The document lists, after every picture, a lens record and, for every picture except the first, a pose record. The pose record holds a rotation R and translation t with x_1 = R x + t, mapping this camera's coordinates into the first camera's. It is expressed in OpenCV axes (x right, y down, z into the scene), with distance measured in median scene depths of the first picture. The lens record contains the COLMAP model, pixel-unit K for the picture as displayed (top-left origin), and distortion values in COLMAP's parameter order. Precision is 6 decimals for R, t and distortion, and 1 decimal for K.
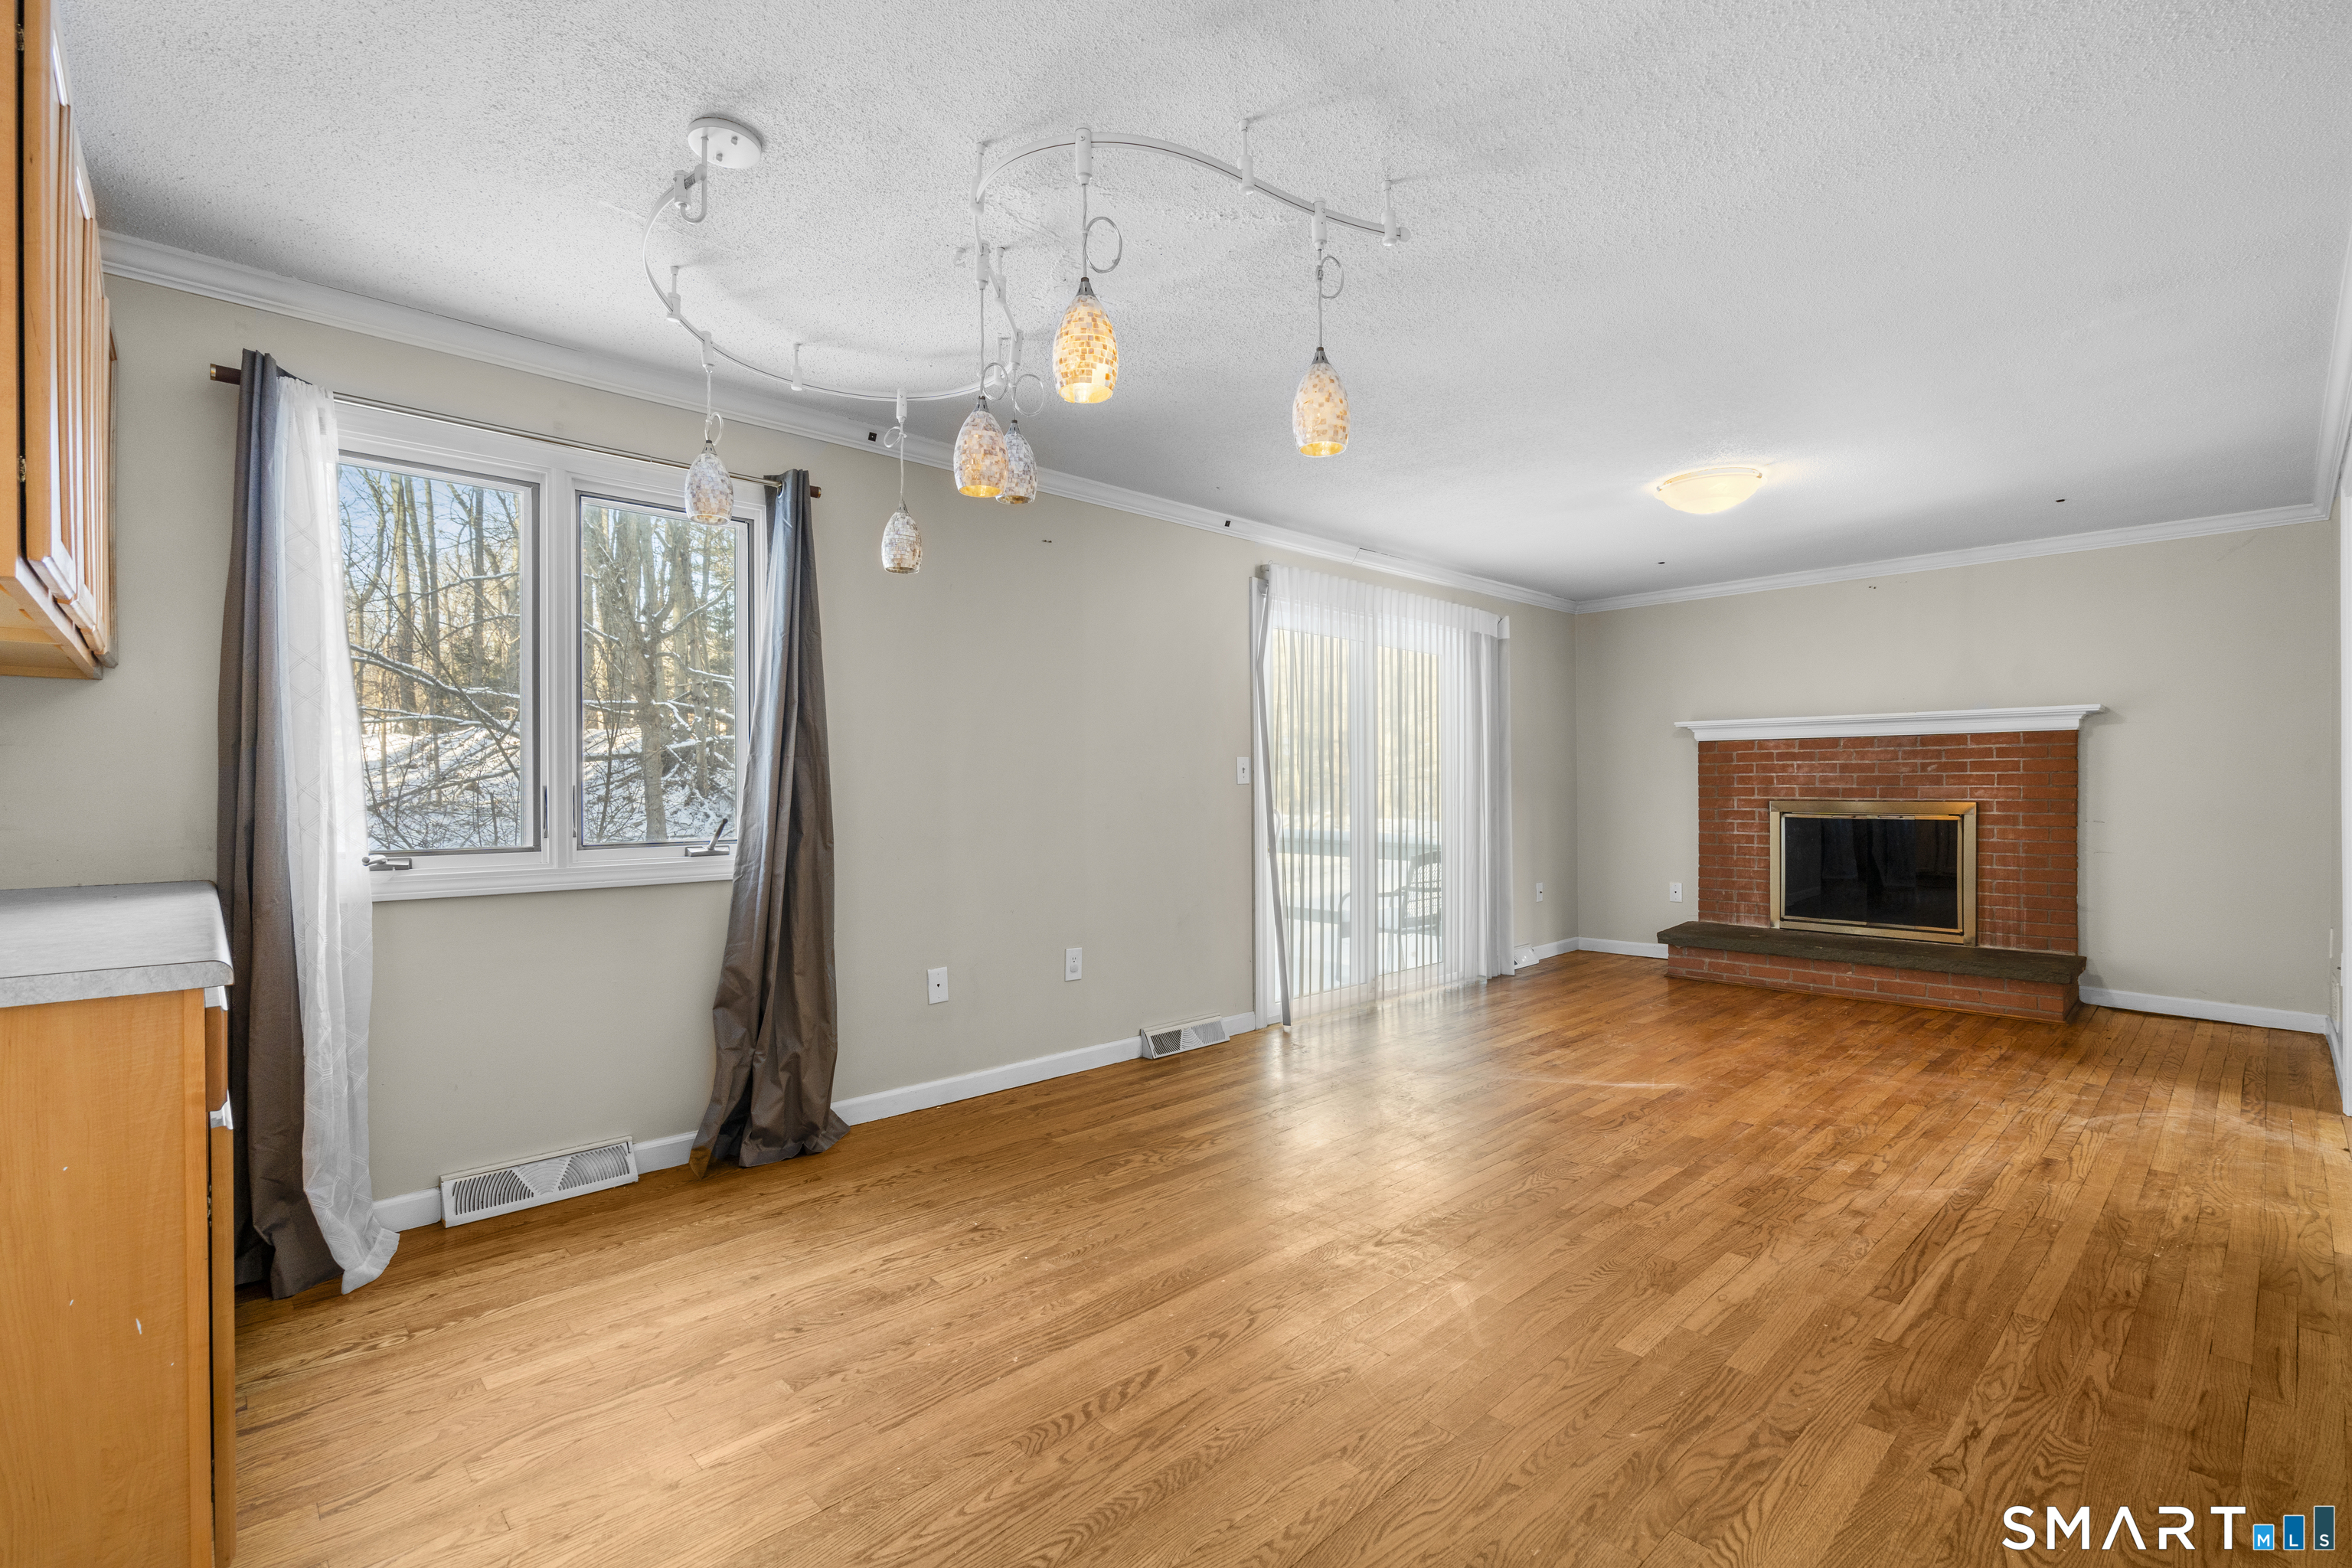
lens RADIAL K [[1054.2, 0, 1169.0], [0, 1054.2, 794.9], [0, 0, 1]] dist [-0.010083, 0.004073]
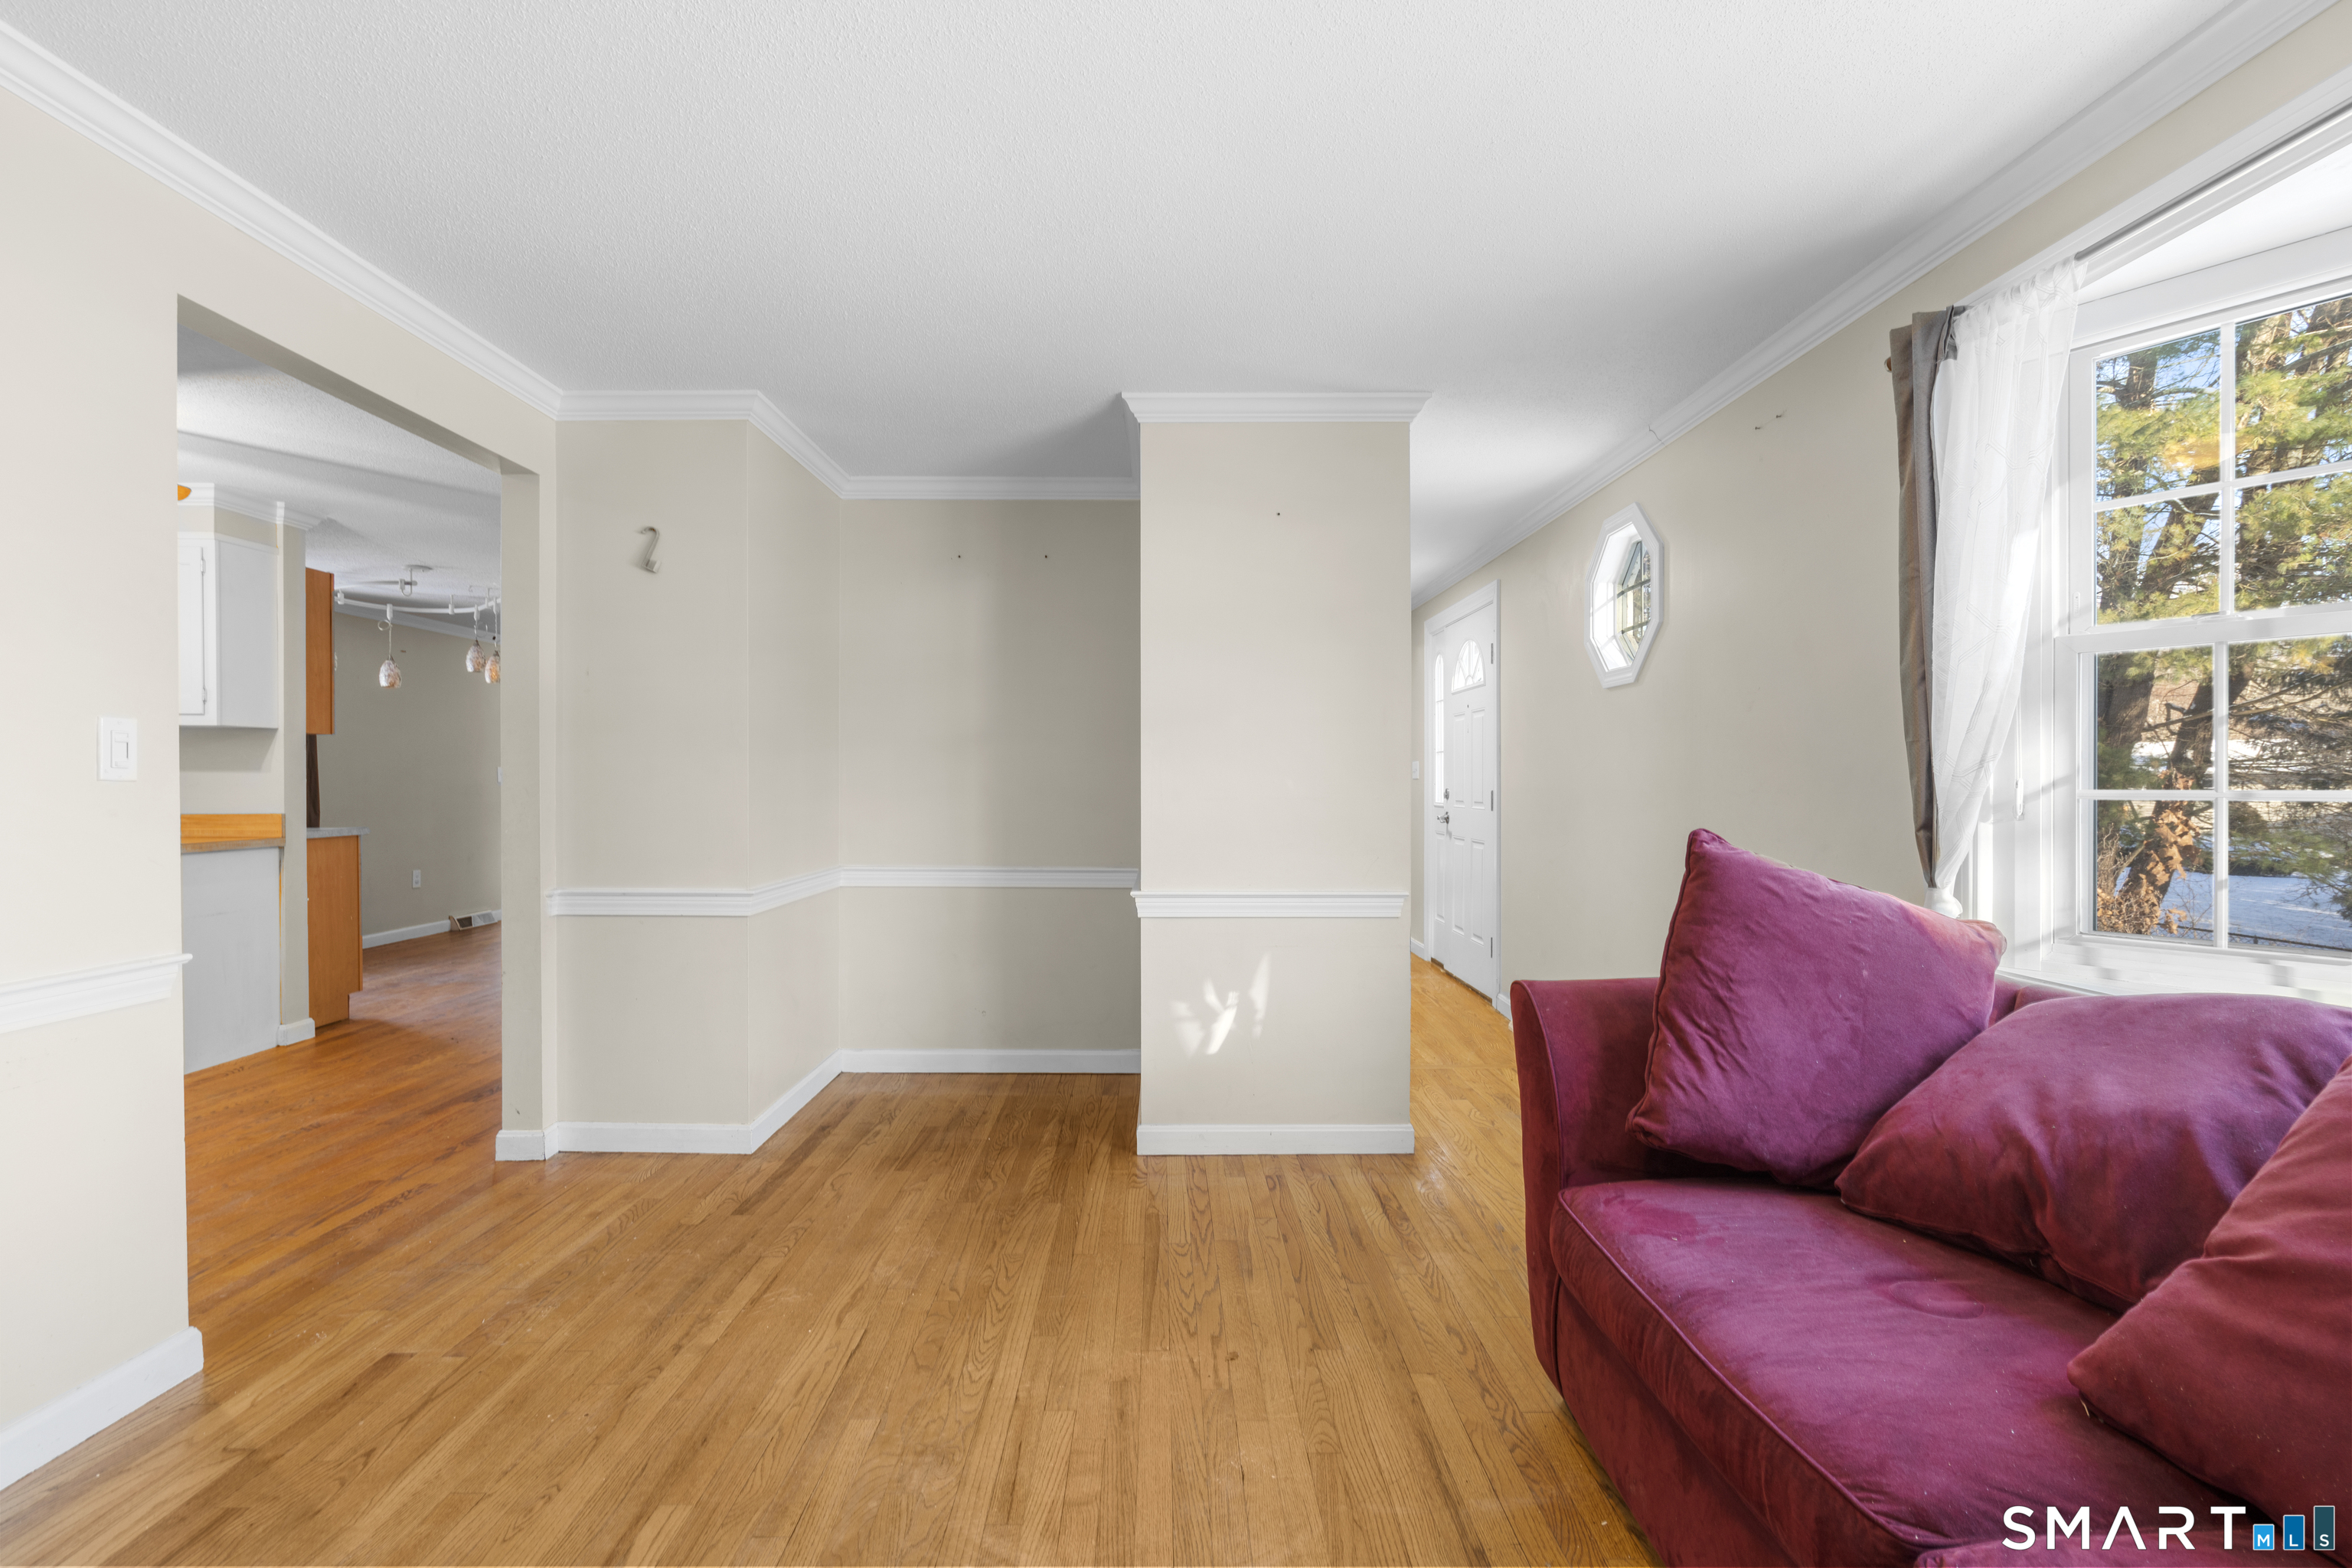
lens RADIAL K [[1054.2, 0, 1169.8], [0, 1054.2, 789.7], [0, 0, 1]] dist [-0.010083, 0.004073]
pose [[0.675267, -0.000133, 0.737573, -0.481885], [0.003523, 0.999989, -0.003045, 0.010433], [-0.737565, 0.004655, 0.675260, -1.062730]]
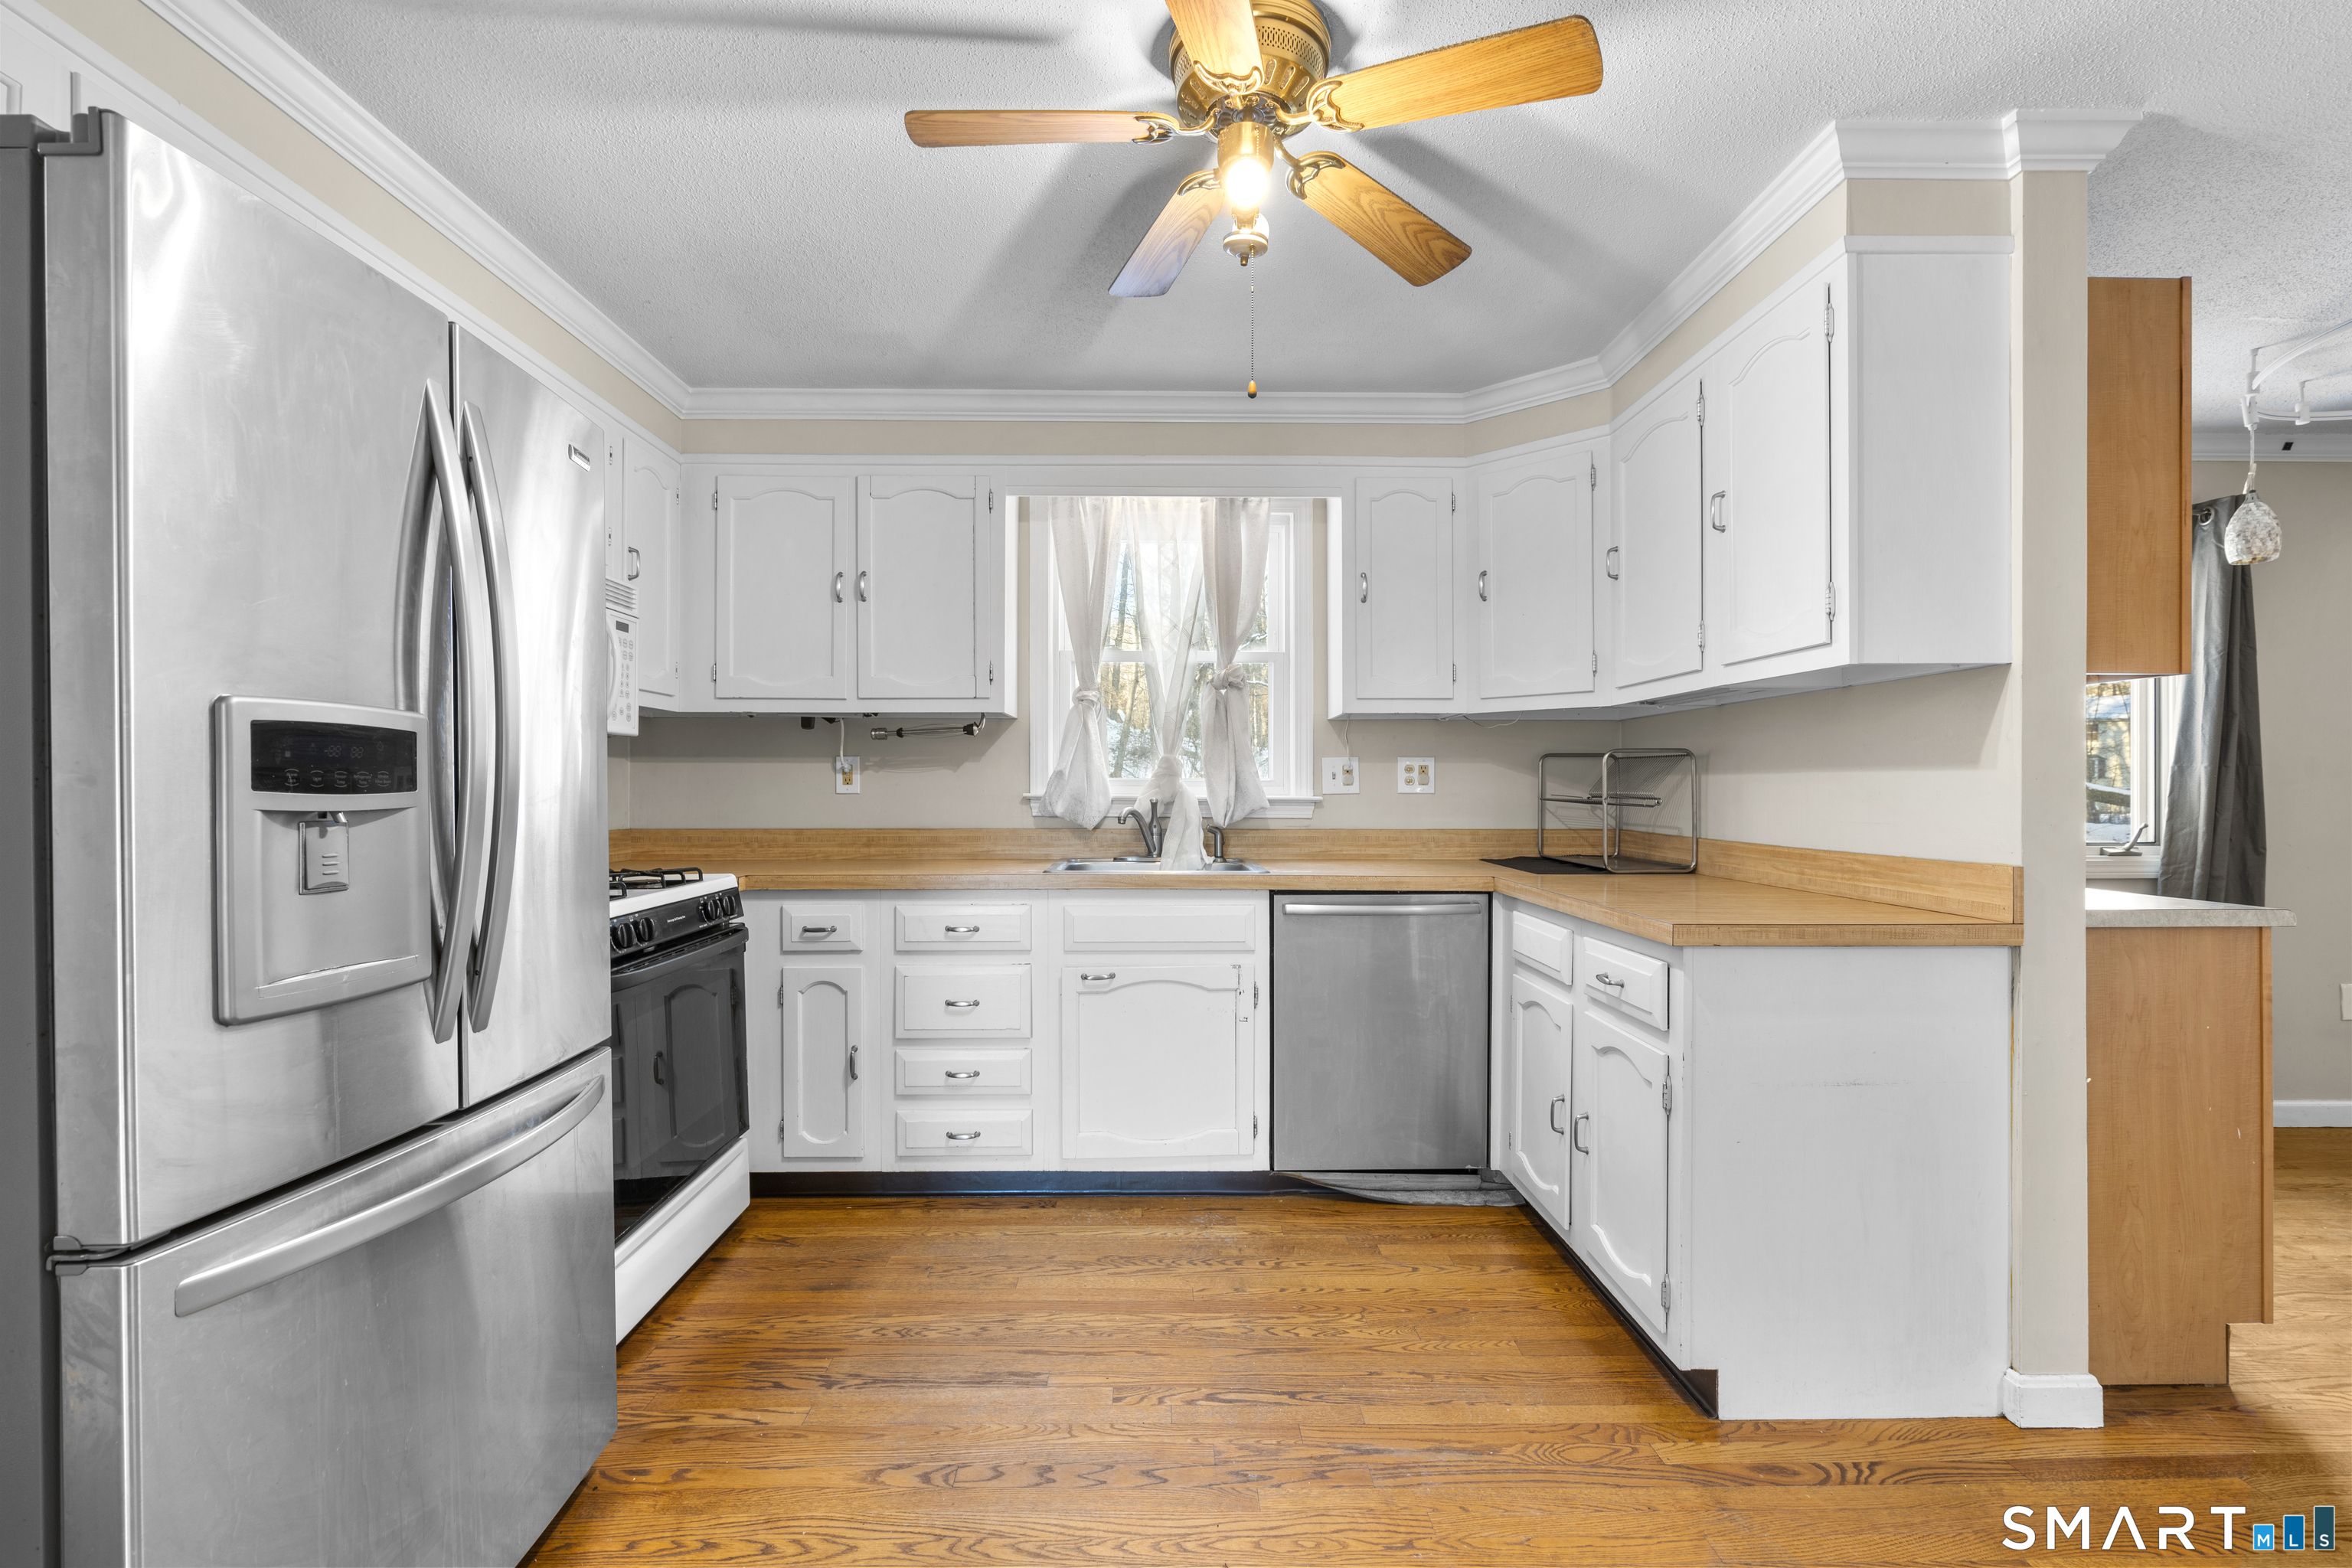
lens RADIAL K [[1054.2, 0, 1178.8], [0, 1054.2, 793.7], [0, 0, 1]] dist [-0.010083, 0.004073]
pose [[0.744351, 0.005871, -0.667763, -0.293266], [-0.009507, 0.999953, -0.001806, 0.002510], [0.667721, 0.007693, 0.744372, -0.328456]]
